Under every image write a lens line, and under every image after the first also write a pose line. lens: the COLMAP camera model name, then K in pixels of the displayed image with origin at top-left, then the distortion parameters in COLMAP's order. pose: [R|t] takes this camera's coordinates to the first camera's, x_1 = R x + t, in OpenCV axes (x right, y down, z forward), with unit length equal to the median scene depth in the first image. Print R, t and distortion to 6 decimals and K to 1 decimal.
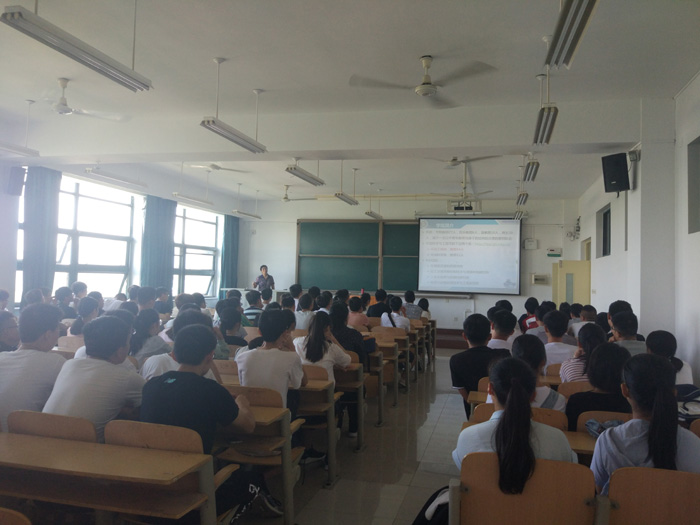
lens RADIAL K [[579.1, 0, 350.0], [0, 579.1, 262.5], [0, 0, 1]] dist [0.001896, 0.001106]
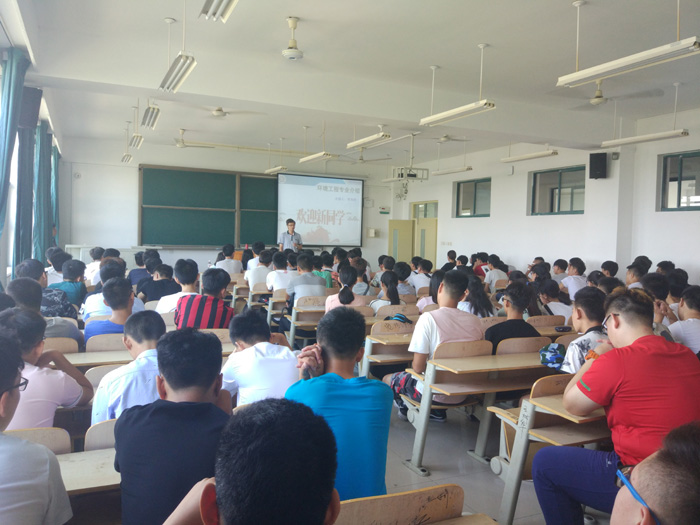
lens RADIAL K [[579.1, 0, 350.0], [0, 579.1, 262.5], [0, 0, 1]] dist [0.001896, 0.001106]
pose [[0.779578, -0.032792, 0.625446, -0.420223], [-0.024372, 0.996284, 0.082614, -0.006926], [-0.625830, -0.079648, 0.775882, 0.106709]]
